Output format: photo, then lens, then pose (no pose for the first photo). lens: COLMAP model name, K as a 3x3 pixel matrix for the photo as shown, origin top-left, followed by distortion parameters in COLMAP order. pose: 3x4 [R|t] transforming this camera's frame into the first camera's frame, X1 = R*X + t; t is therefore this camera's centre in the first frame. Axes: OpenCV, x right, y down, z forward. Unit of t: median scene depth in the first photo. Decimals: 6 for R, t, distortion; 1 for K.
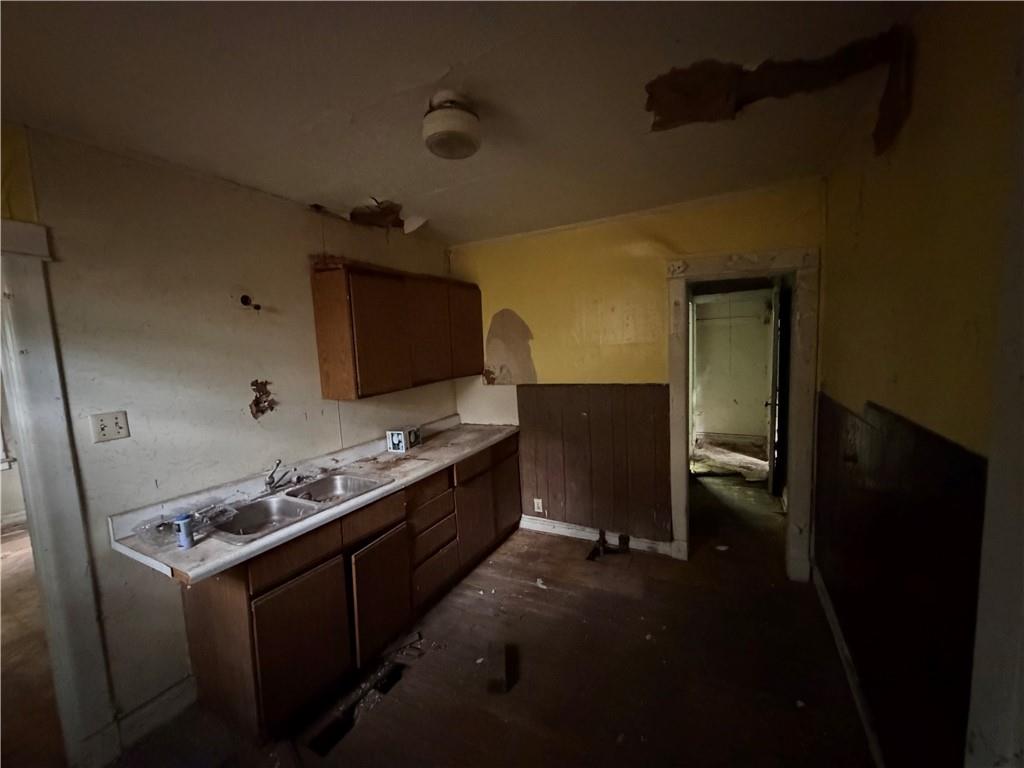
lens RADIAL K [[406.6, 0, 510.4], [0, 406.6, 386.4], [0, 0, 1]] dist [-0.002242, 0.000389]
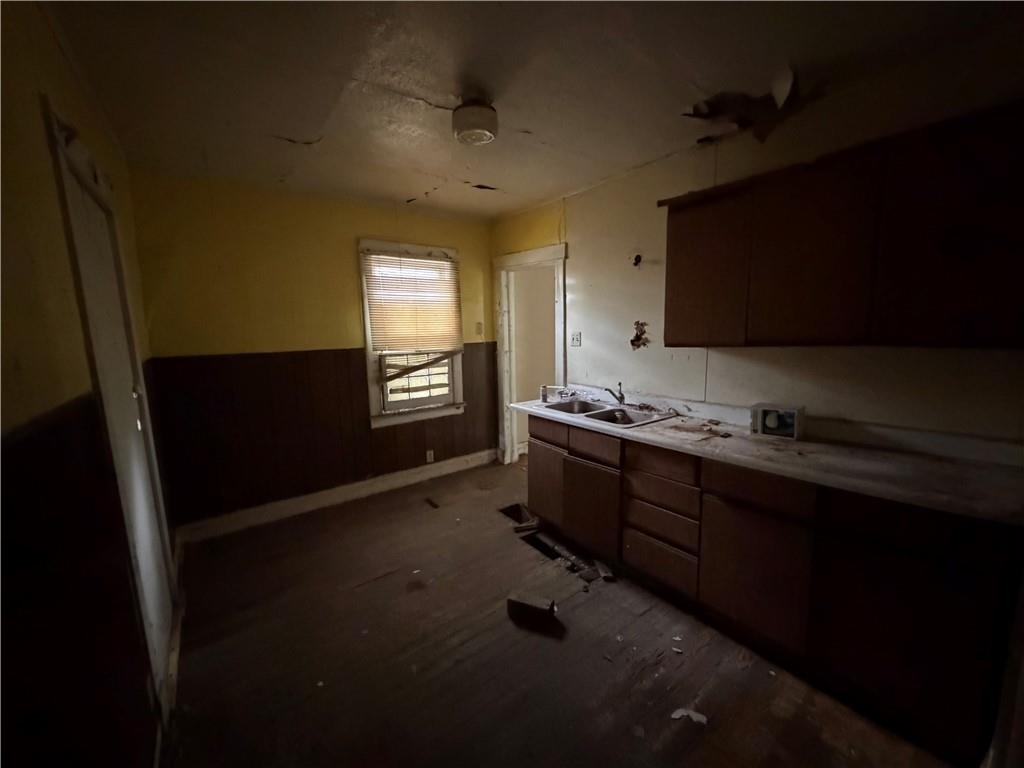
lens RADIAL K [[406.6, 0, 510.4], [0, 406.6, 386.4], [0, 0, 1]] dist [-0.002242, 0.000389]
pose [[-0.418065, 0.191417, -0.888021, 0.714379], [-0.047375, 0.971623, 0.231741, -0.091015], [0.907181, 0.138953, -0.397133, 1.136726]]
